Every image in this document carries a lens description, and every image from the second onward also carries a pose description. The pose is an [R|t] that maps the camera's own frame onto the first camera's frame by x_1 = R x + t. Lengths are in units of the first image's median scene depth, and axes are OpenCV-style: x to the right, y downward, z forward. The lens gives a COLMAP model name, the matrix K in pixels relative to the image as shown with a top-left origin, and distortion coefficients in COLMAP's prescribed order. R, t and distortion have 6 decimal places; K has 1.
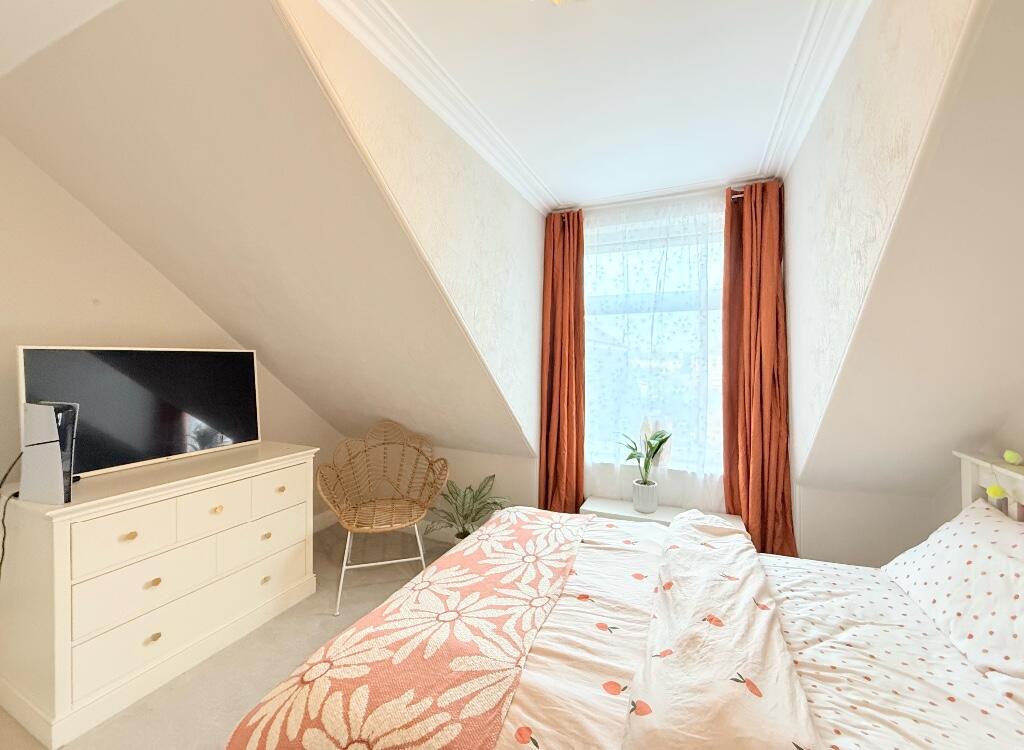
lens RADIAL K [[414.7, 0, 512.0], [0, 414.7, 375.0], [0, 0, 1]] dist [-0.000100, -0.000031]
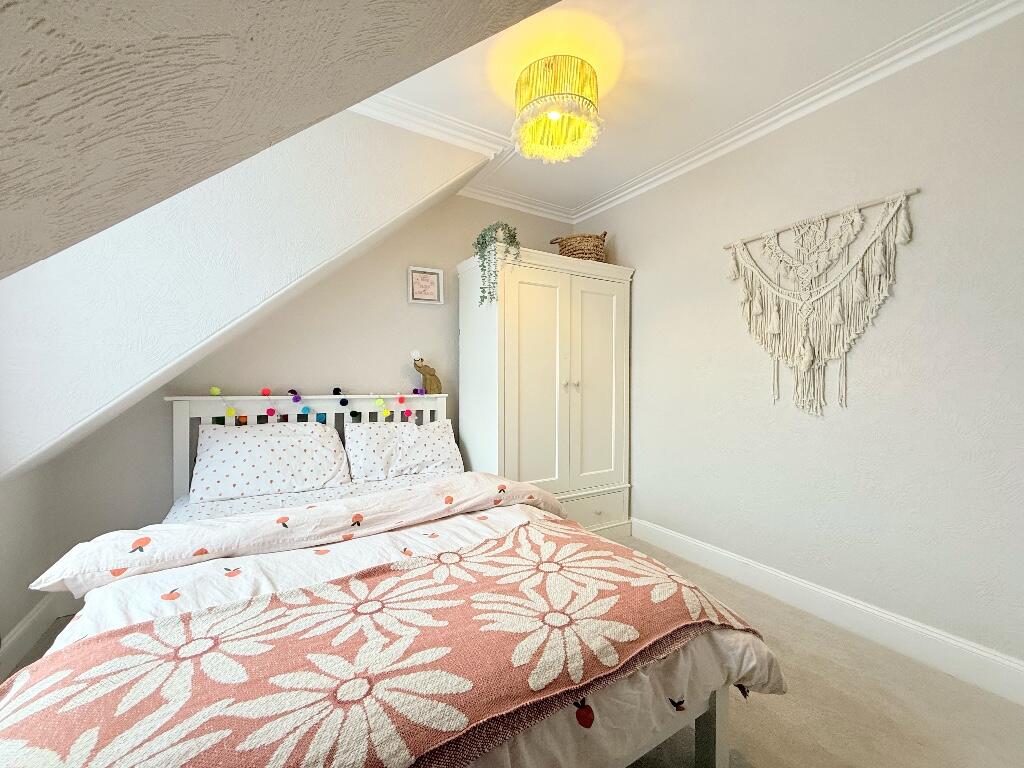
lens RADIAL K [[407.9, 0, 507.5], [0, 407.9, 384.6], [0, 0, 1]] dist [-0.000189, 0.000695]
pose [[-0.826561, -0.009832, 0.562762, -0.506187], [0.011274, 0.999358, 0.034019, 0.125083], [-0.562735, 0.034464, -0.825919, 1.555334]]
